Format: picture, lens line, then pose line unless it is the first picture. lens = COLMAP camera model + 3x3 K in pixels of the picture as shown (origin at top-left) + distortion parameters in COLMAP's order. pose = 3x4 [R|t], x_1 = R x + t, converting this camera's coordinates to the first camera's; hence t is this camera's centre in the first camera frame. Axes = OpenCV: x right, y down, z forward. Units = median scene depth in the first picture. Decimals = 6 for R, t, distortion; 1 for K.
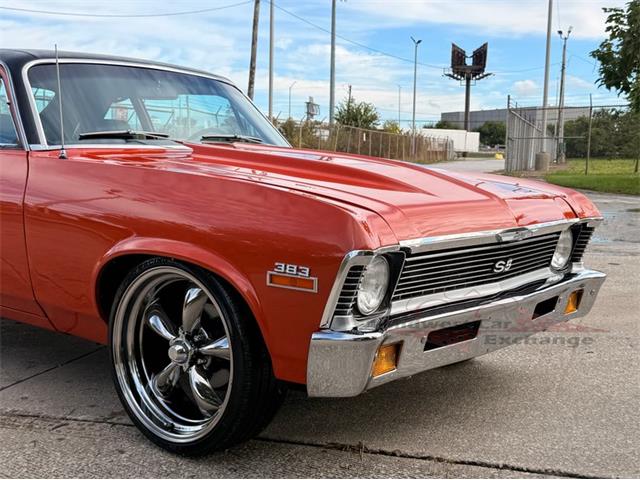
lens RADIAL K [[823.8, 0, 310.1], [0, 823.8, 224.3], [0, 0, 1]] dist [0.095646, -0.069203]
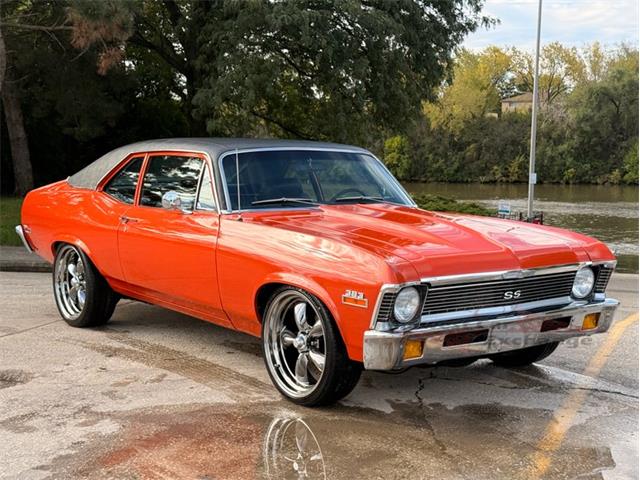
lens RADIAL K [[830.7, 0, 320.0], [0, 830.7, 240.0], [0, 0, 1]] dist [0.173633, -0.377695]
pose [[0.969440, 0.008902, -0.245165, 0.287963], [-0.008778, 0.999960, 0.001597, -0.052255], [0.245170, 0.000604, 0.969480, -0.606544]]
